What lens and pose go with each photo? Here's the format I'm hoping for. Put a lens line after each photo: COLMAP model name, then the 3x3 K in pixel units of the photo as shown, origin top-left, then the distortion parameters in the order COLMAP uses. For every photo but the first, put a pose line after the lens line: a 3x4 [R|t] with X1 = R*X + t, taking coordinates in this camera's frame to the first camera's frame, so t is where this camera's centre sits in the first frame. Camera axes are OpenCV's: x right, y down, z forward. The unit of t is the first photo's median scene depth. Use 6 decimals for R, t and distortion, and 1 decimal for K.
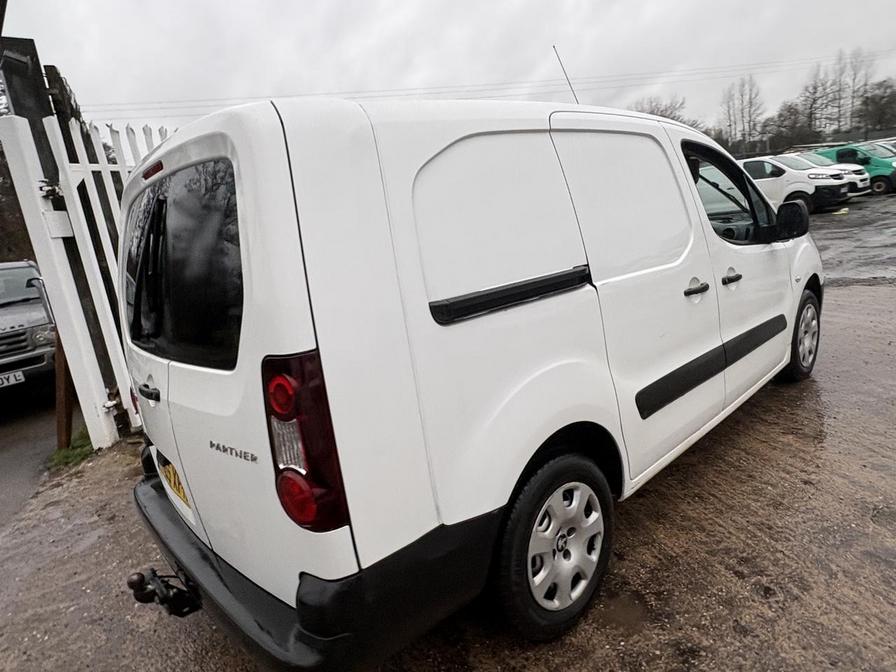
lens RADIAL K [[533.9, 0, 454.4], [0, 533.9, 319.1], [0, 0, 1]] dist [0.007670, 0.000401]
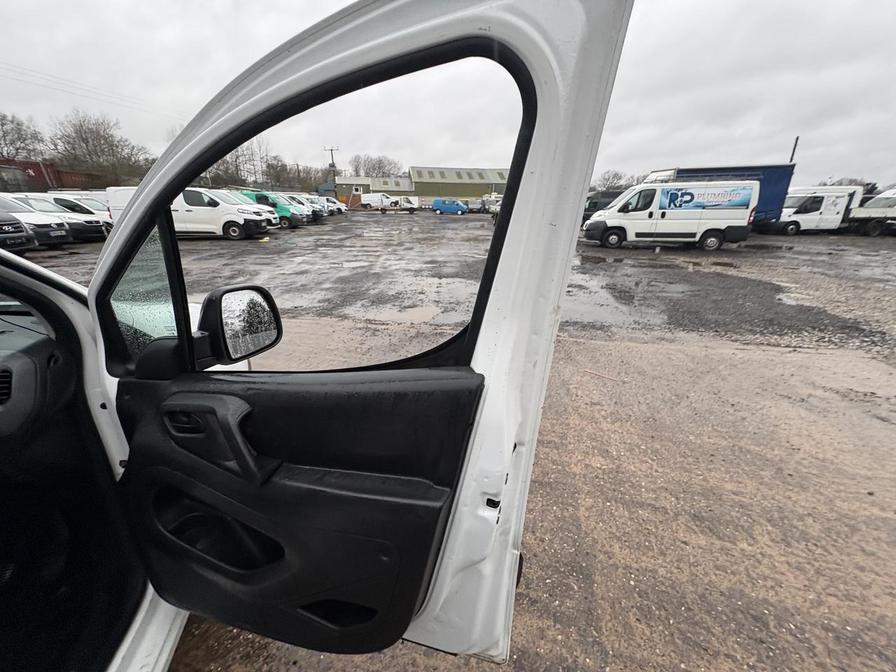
lens RADIAL K [[355.8, 0, 447.9], [0, 355.8, 337.4], [0, 0, 1]] dist [-0.001275, 0.000211]
pose [[0.474134, -0.165299, 0.864797, 0.085783], [0.083680, 0.986232, 0.142632, -0.035264], [-0.876467, 0.004740, 0.481438, 0.111588]]
